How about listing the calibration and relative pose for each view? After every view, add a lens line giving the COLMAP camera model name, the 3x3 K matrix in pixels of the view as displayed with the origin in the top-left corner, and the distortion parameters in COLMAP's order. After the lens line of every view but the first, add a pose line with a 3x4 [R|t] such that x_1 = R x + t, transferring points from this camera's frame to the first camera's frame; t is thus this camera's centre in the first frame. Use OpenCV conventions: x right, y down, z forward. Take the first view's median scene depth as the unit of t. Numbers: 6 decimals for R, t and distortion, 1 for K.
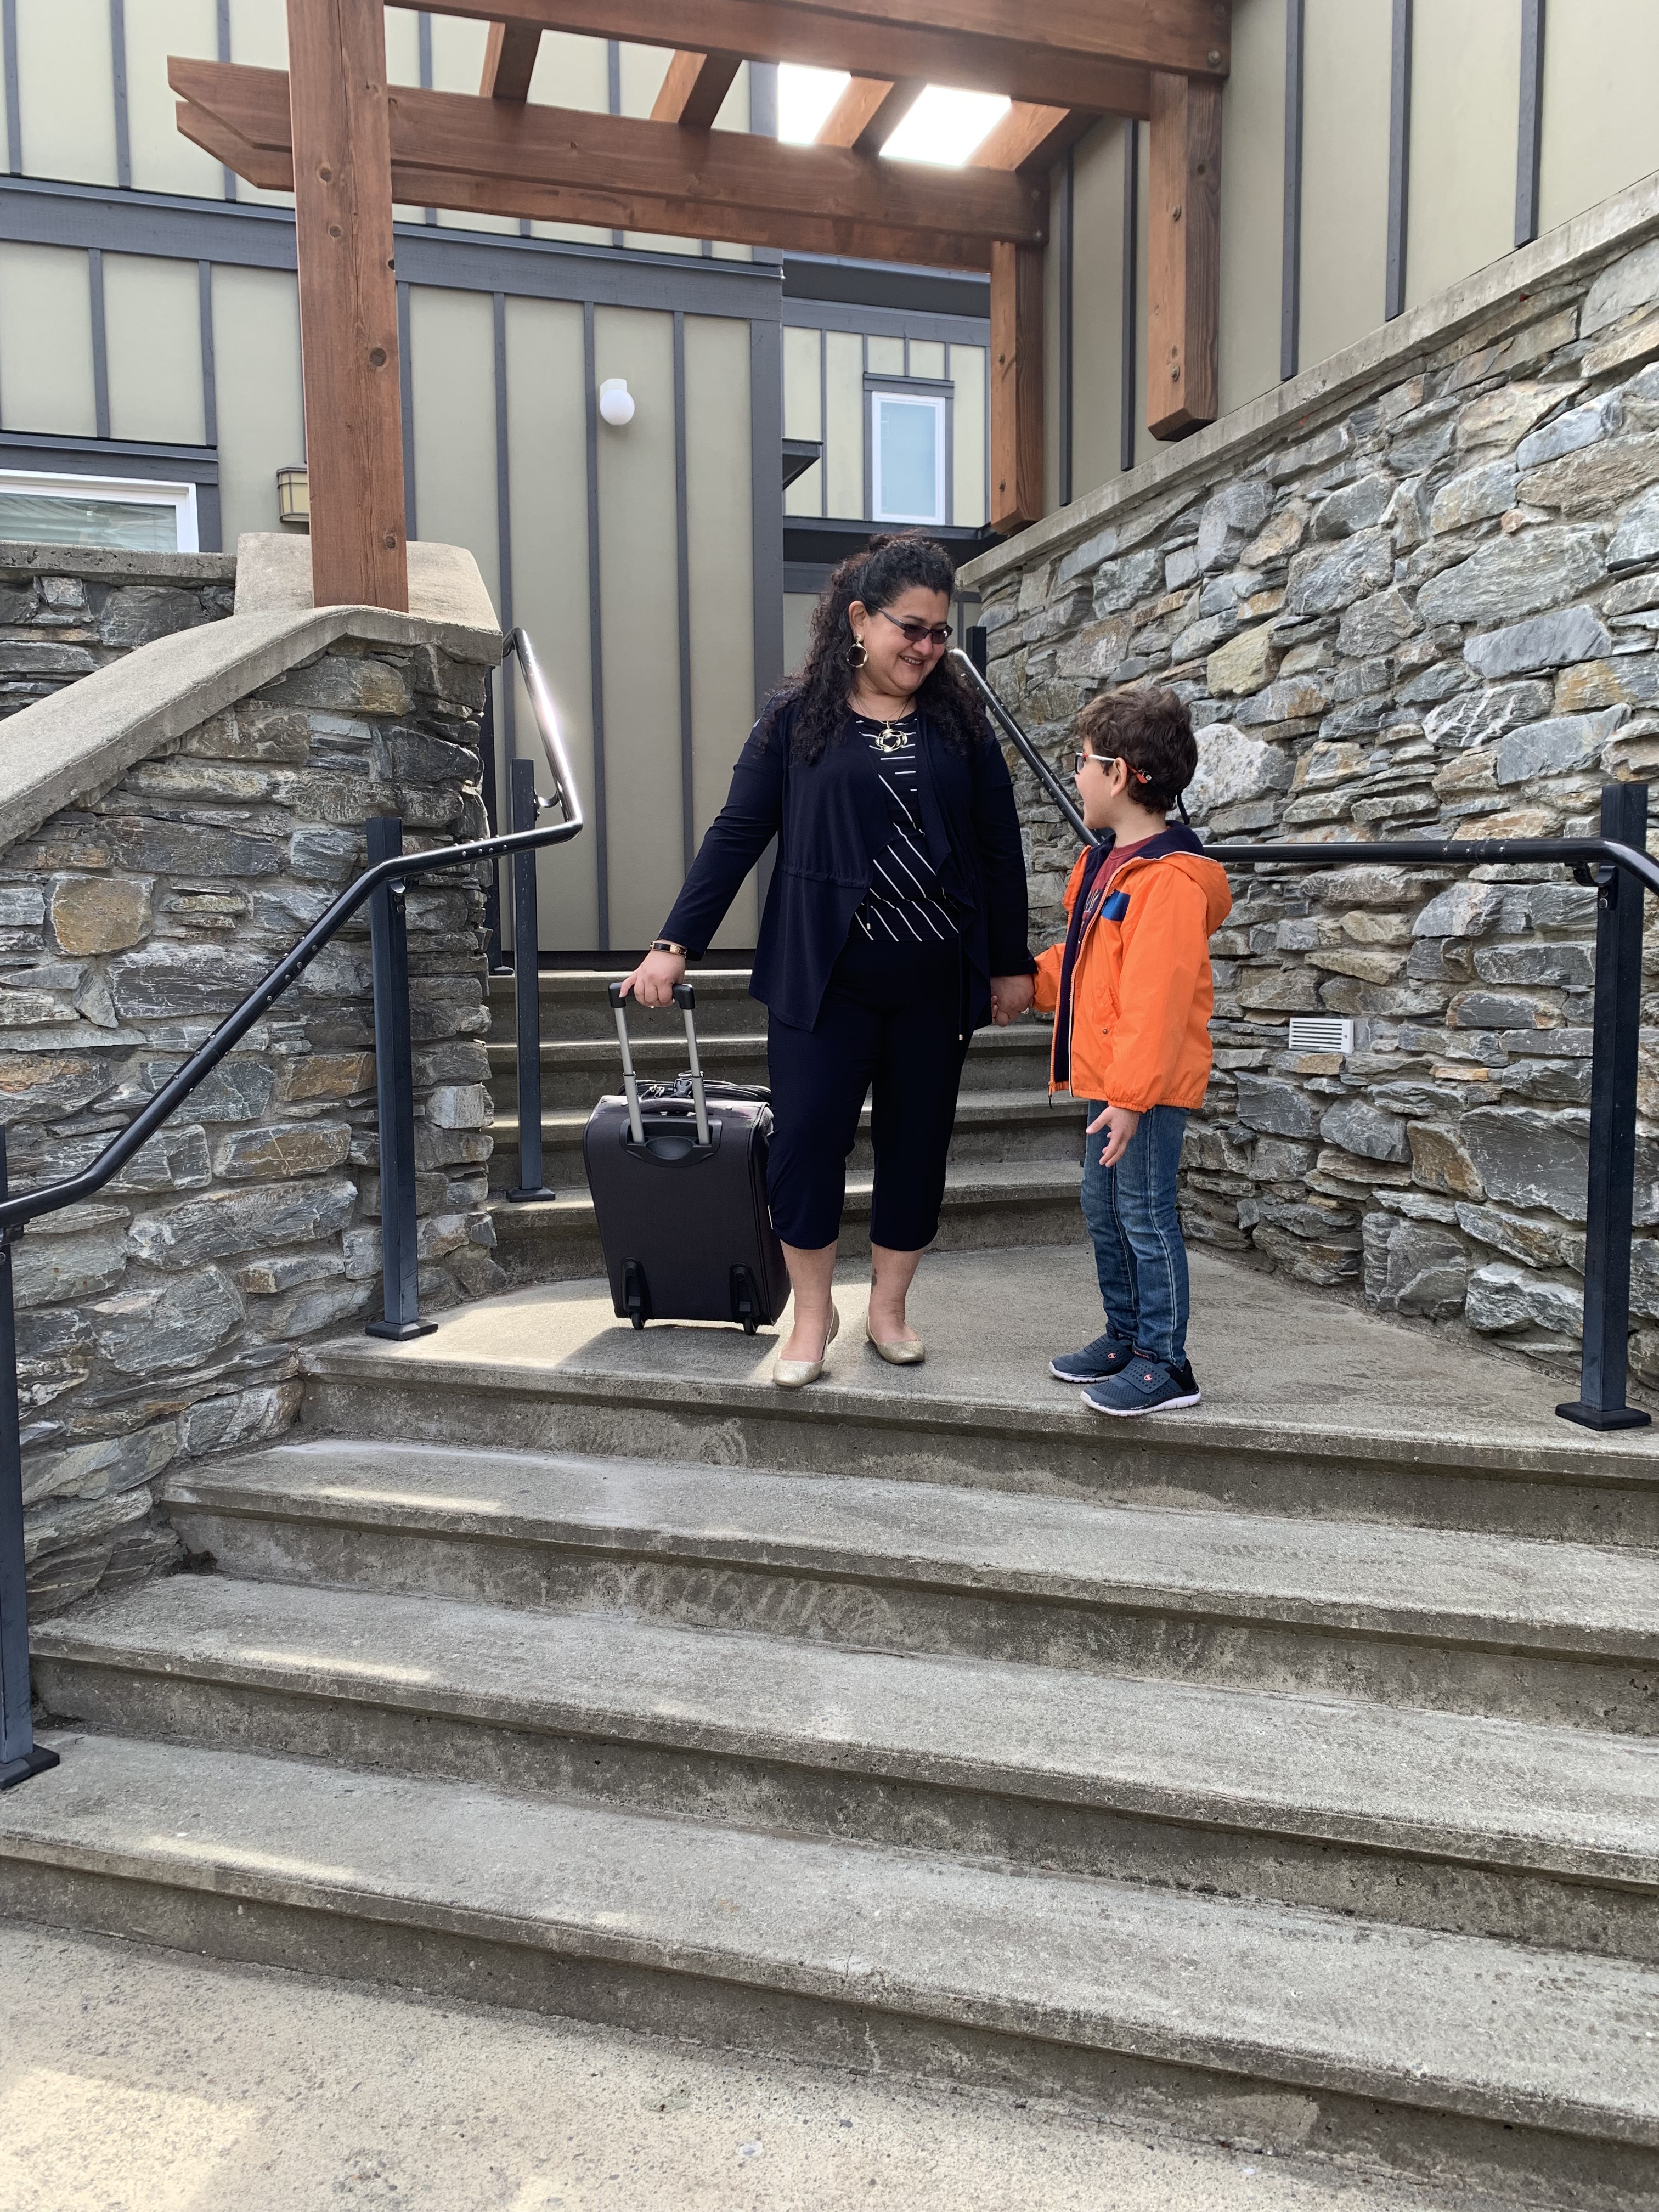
lens RADIAL K [[1680.4, 0, 838.1], [0, 1680.4, 1109.5], [0, 0, 1]] dist [-0.006556, -0.000203]
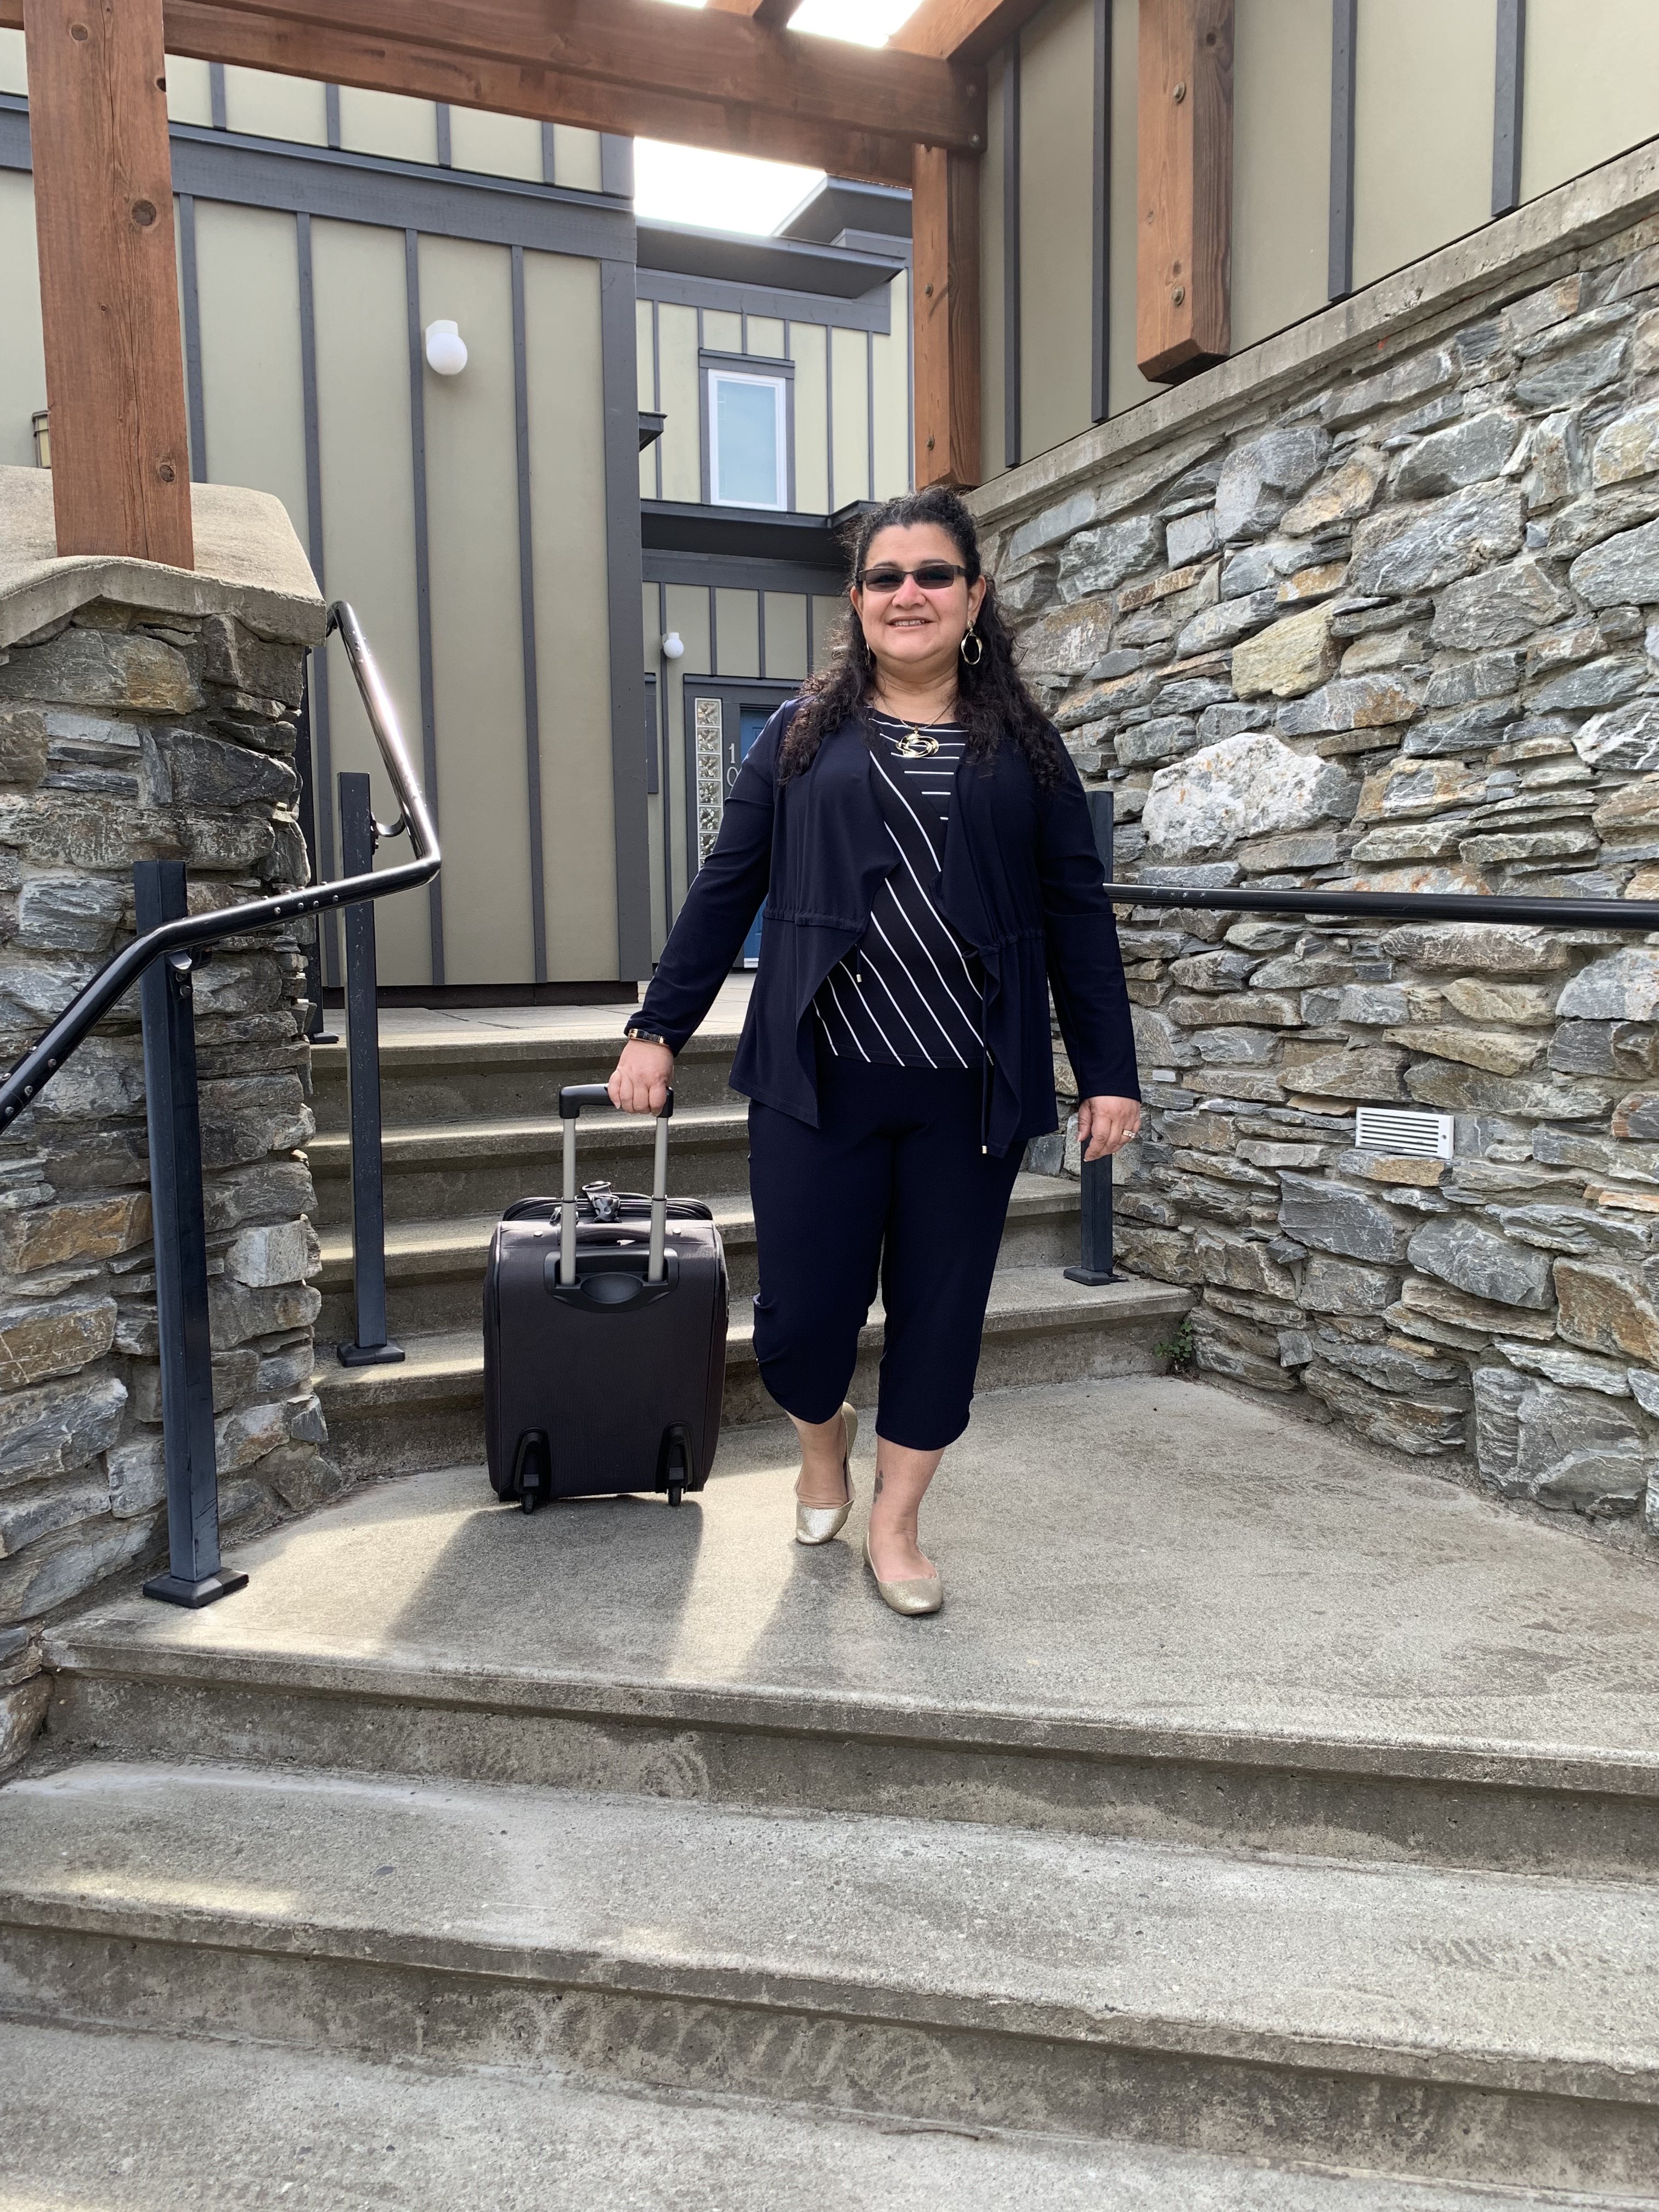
lens RADIAL K [[1680.4, 0, 824.5], [0, 1680.4, 1101.0], [0, 0, 1]] dist [-0.006556, -0.000203]
pose [[0.994850, -0.013907, 0.100396, -0.065566], [0.014246, 0.999895, -0.002661, -0.066682], [-0.100348, 0.004078, 0.994944, 0.273054]]
